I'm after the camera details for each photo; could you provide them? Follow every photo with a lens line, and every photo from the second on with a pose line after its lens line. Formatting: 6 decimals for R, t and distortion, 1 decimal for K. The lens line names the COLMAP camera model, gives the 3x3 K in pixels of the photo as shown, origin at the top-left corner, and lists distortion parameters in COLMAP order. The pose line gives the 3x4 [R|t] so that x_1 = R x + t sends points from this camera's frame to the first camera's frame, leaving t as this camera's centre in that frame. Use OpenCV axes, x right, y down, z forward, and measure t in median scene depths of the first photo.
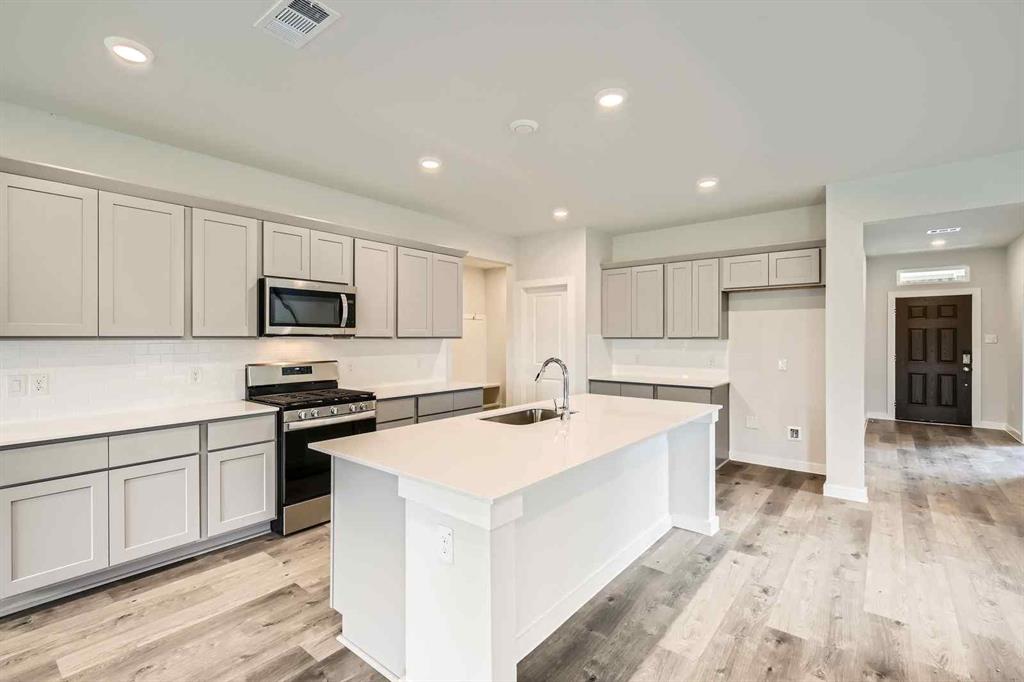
lens RADIAL K [[464.7, 0, 500.9], [0, 464.7, 340.5], [0, 0, 1]] dist [0.000372, 0.001553]
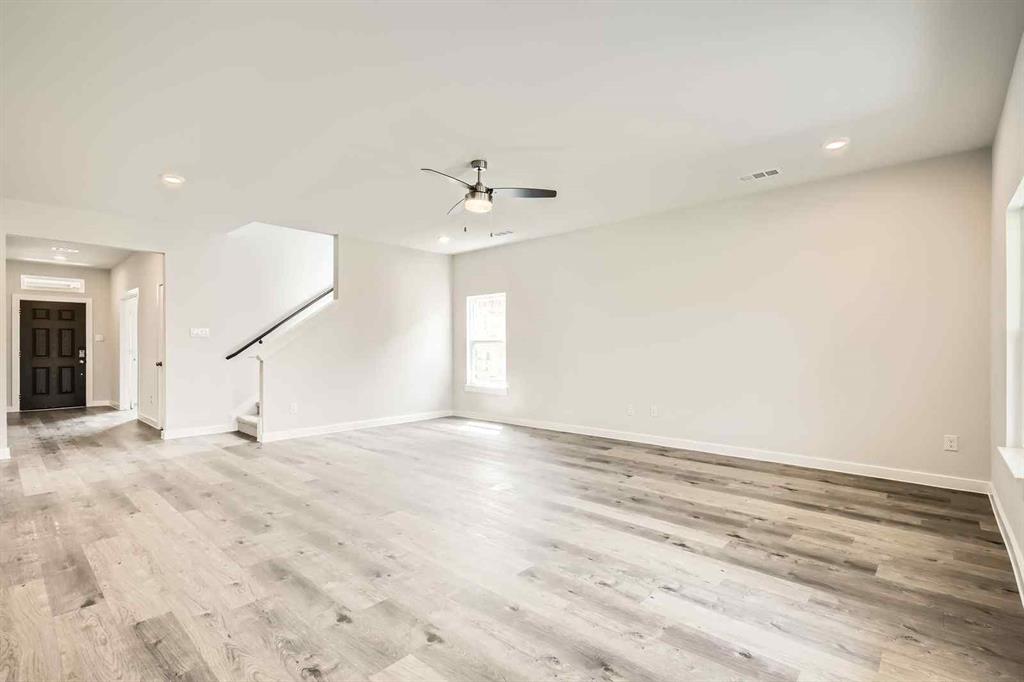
lens RADIAL K [[464.7, 0, 501.7], [0, 464.7, 347.5], [0, 0, 1]] dist [0.000372, 0.001553]
pose [[0.046324, 0.001248, 0.998926, -0.205913], [0.005652, 0.999983, -0.001511, 0.030554], [-0.998910, 0.005716, 0.046316, -0.194461]]
